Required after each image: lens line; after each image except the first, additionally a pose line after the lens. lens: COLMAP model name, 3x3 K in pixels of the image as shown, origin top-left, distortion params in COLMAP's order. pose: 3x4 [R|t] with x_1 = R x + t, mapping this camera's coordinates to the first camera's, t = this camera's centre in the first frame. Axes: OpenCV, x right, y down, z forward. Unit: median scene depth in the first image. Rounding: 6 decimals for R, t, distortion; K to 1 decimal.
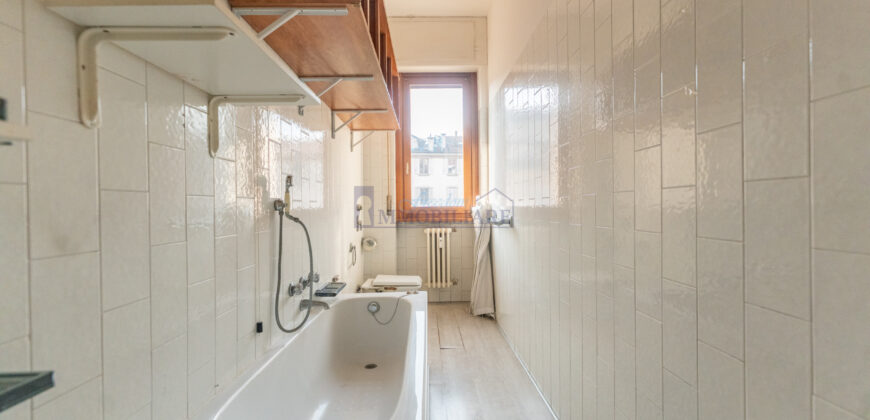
lens RADIAL K [[341.8, 0, 437.4], [0, 341.8, 209.6], [0, 0, 1]] dist [0.001474, -0.002152]
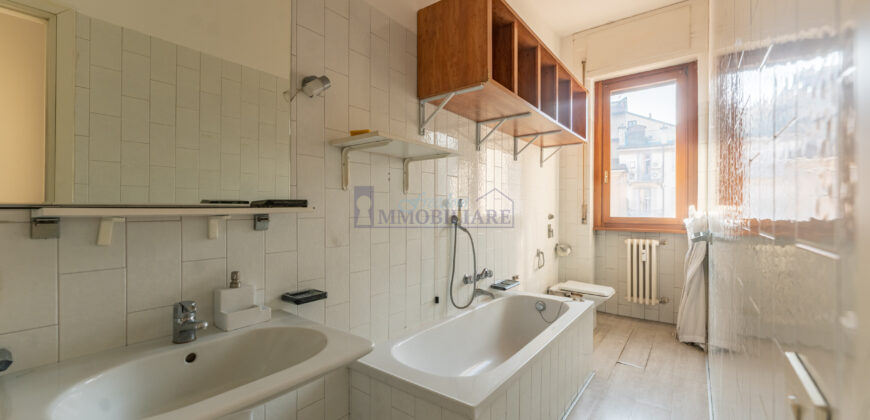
lens RADIAL K [[341.8, 0, 443.9], [0, 341.8, 212.2], [0, 0, 1]] dist [0.001474, -0.002152]
pose [[0.789080, 0.016962, -0.614057, 0.180147], [-0.014179, 0.999855, 0.009399, -0.026187], [0.614127, 0.001290, 0.789206, -0.077963]]
